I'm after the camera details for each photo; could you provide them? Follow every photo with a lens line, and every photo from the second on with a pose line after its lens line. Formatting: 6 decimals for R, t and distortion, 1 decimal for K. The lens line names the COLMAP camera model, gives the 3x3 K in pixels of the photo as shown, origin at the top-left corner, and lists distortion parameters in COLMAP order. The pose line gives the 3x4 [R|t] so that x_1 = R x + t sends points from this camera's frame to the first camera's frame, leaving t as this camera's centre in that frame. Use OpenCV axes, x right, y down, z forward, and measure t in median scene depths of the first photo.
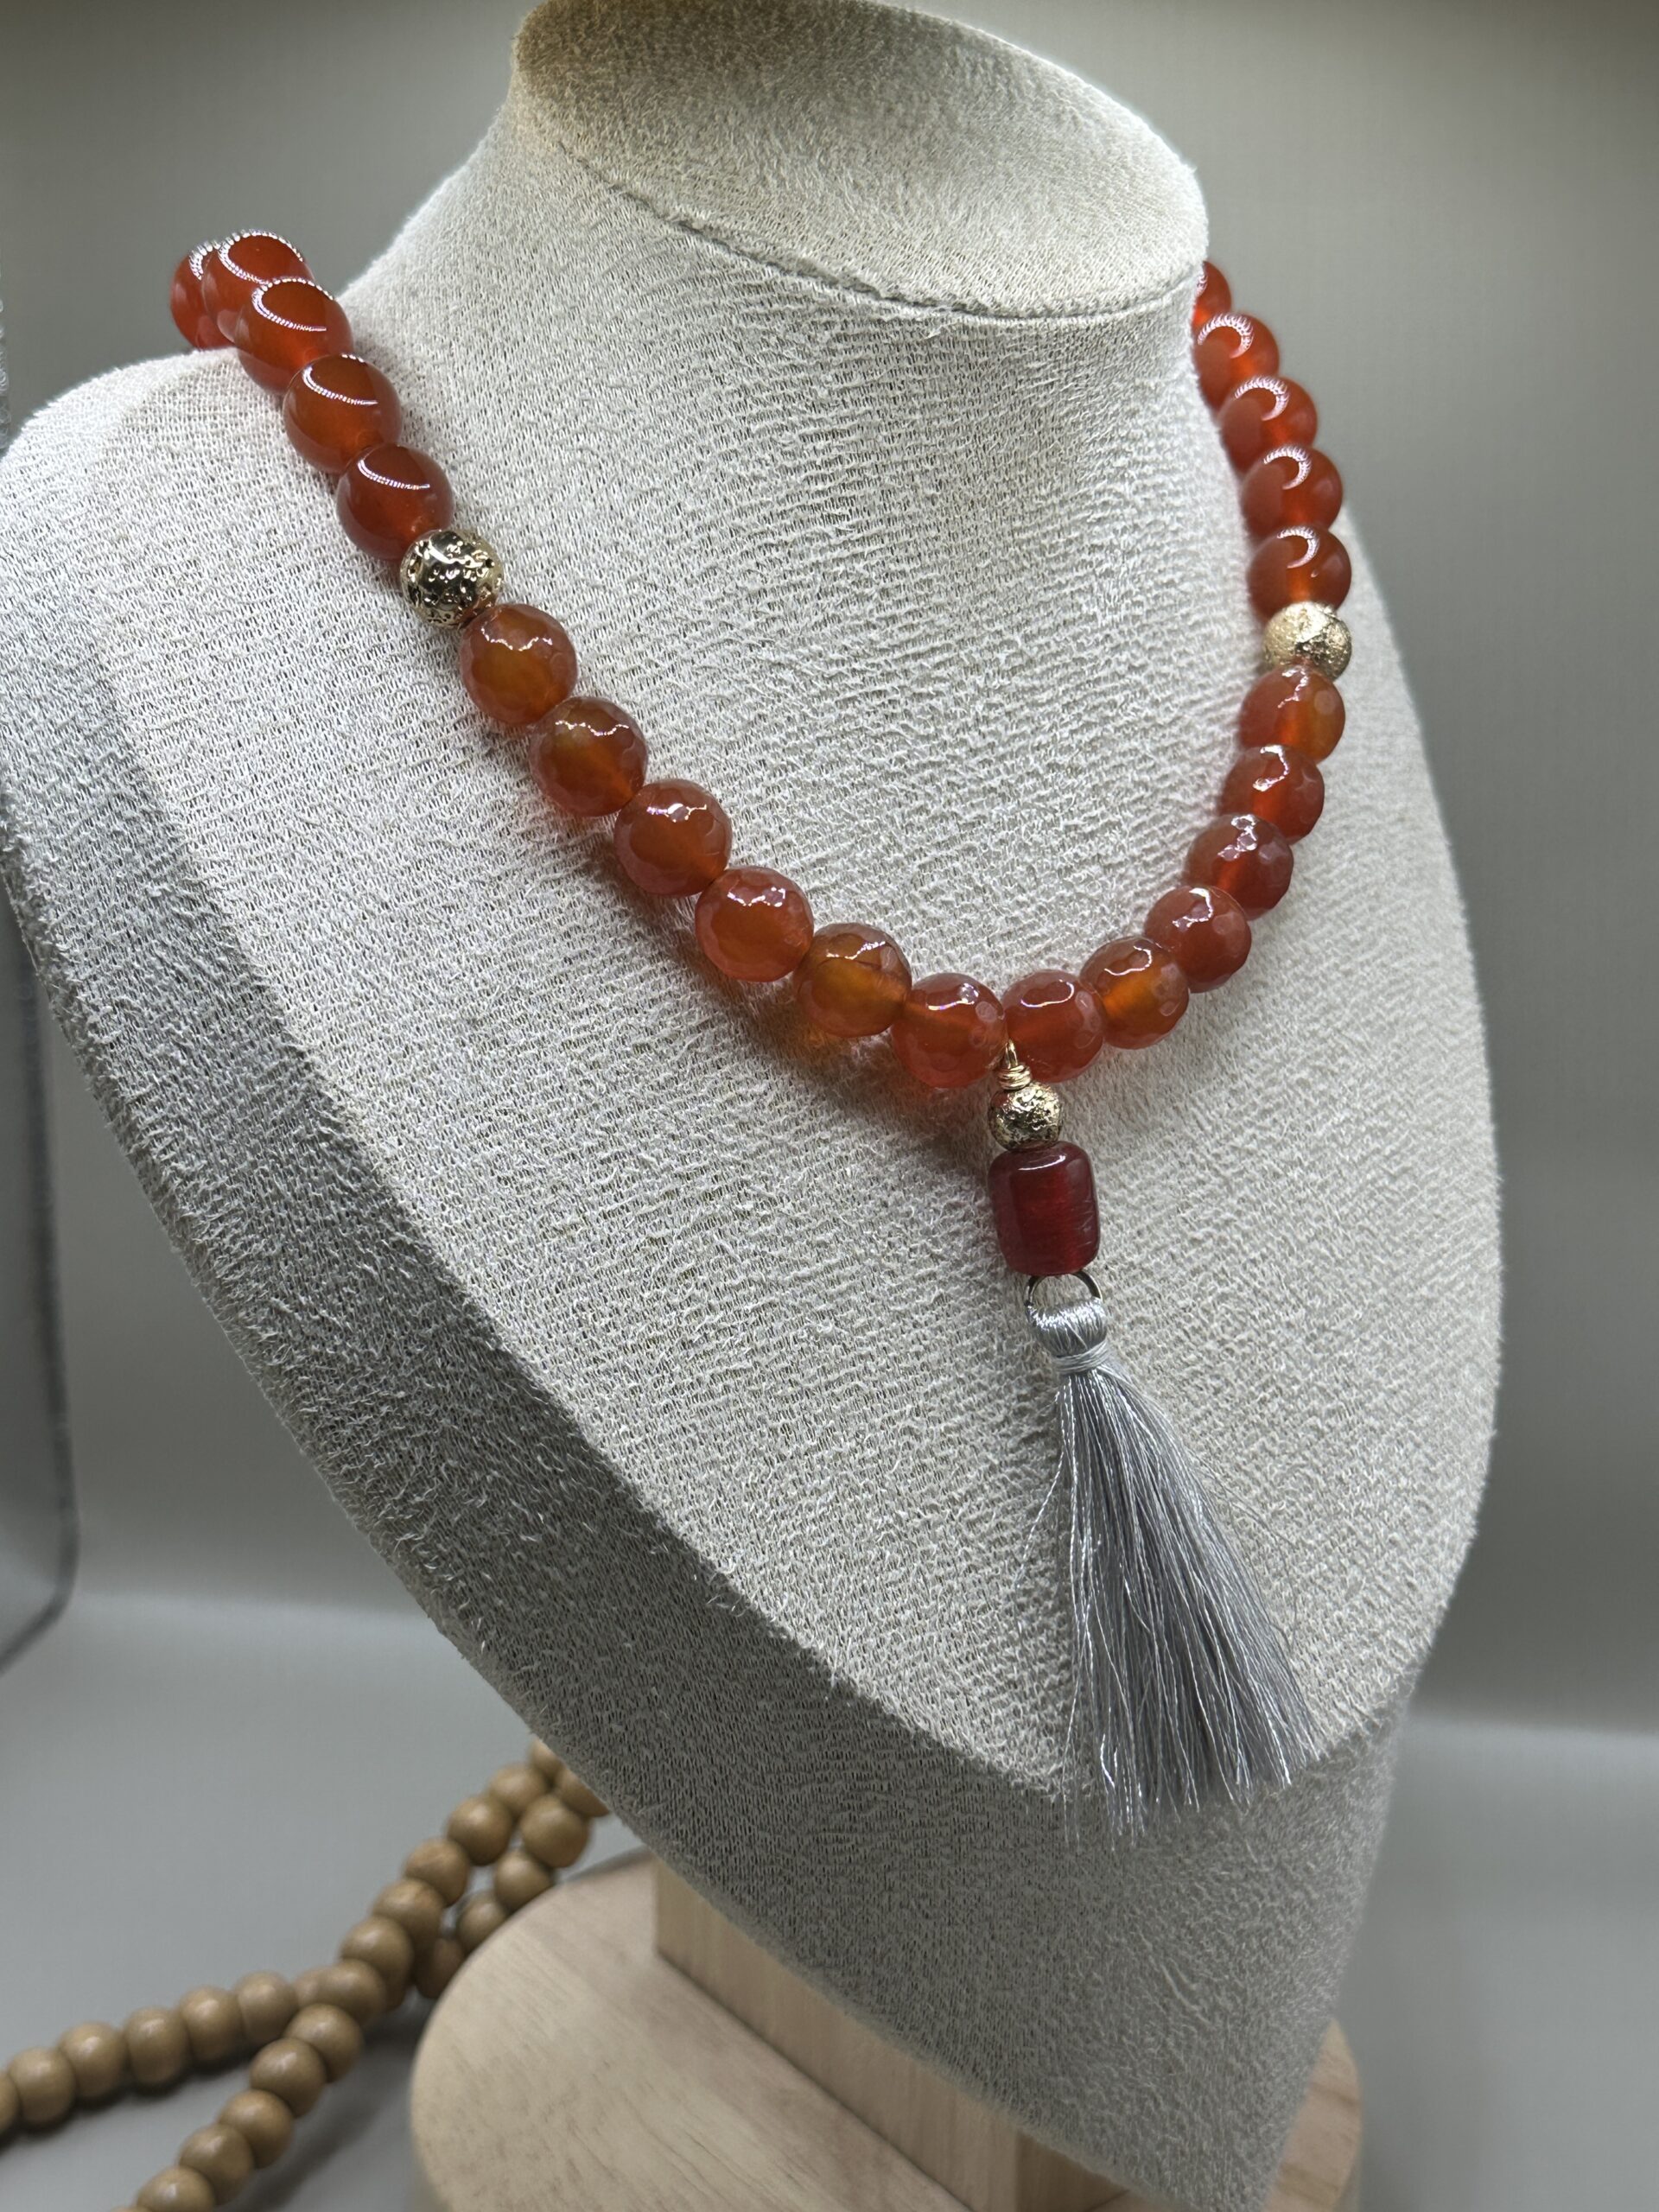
lens RADIAL K [[3128.2, 0, 795.2], [0, 3128.2, 1108.4], [0, 0, 1]] dist [0.053489, 0.000000]
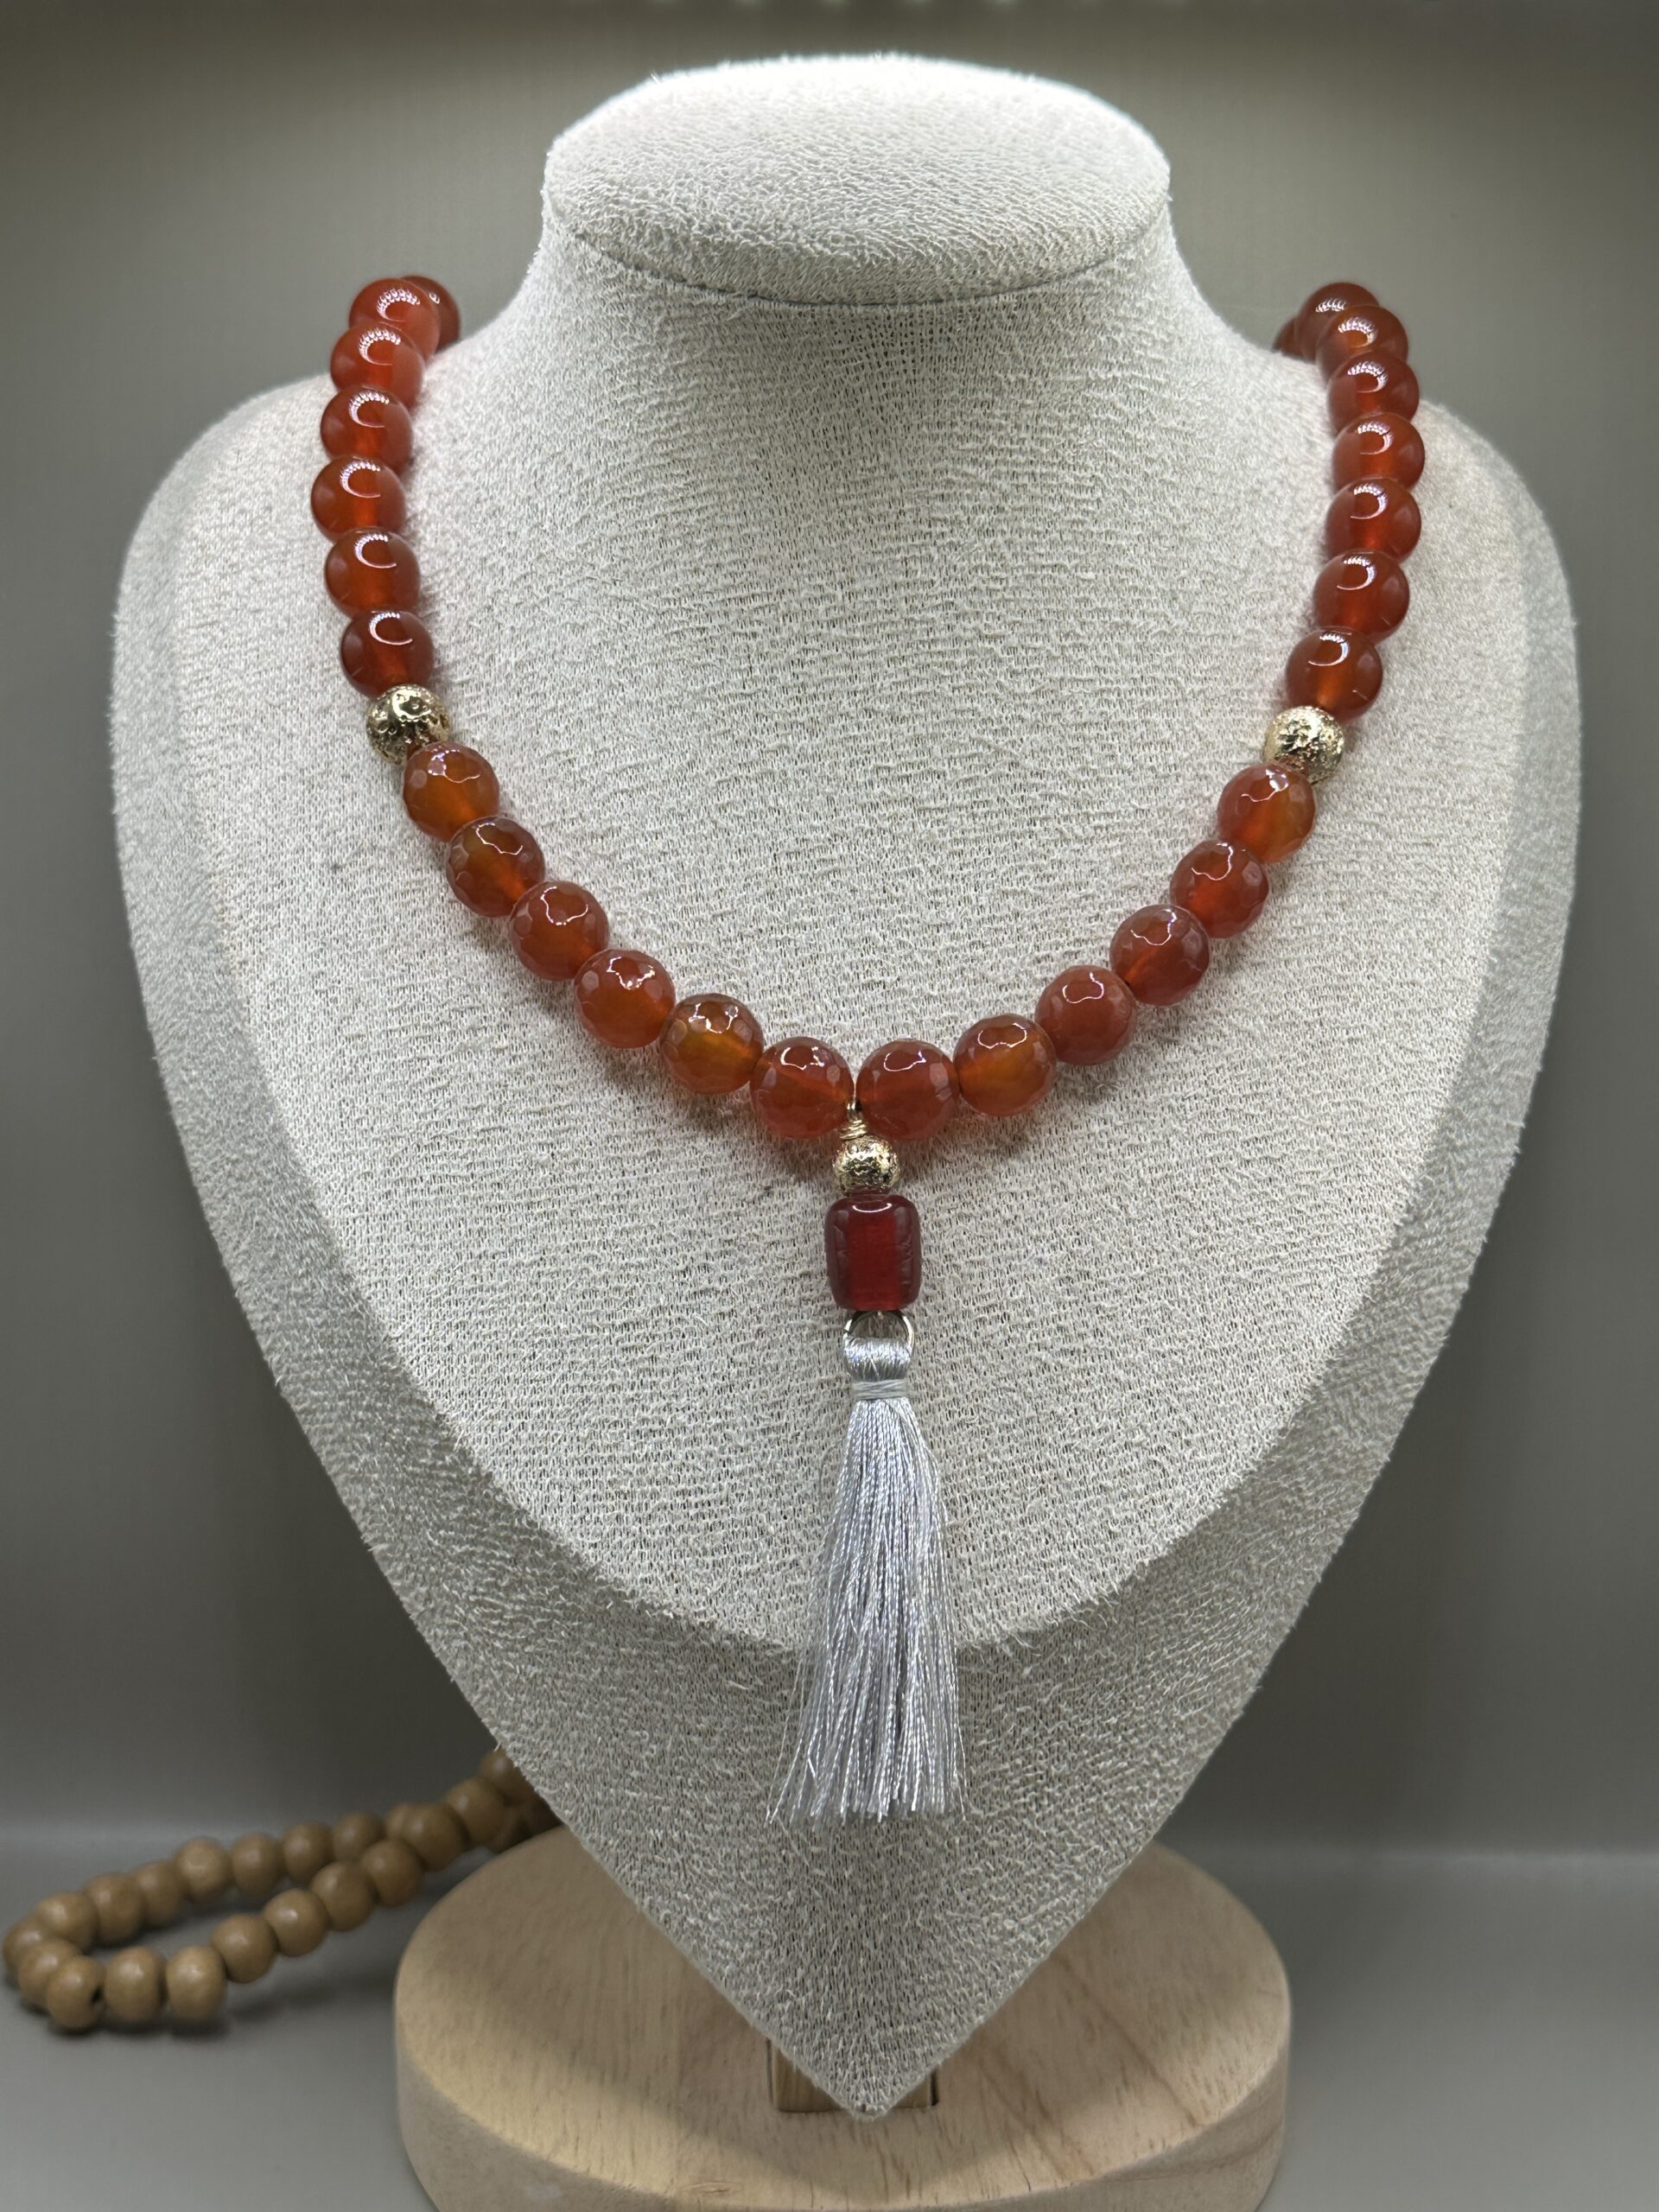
lens RADIAL K [[3128.2, 0, 828.9], [0, 3128.2, 1097.3], [0, 0, 1]] dist [0.053489, 0.000000]
pose [[0.825293, 0.117285, -0.552391, 0.722873], [-0.175647, 0.982987, -0.053713, 0.090430], [0.536694, 0.141355, 0.831853, 0.089520]]
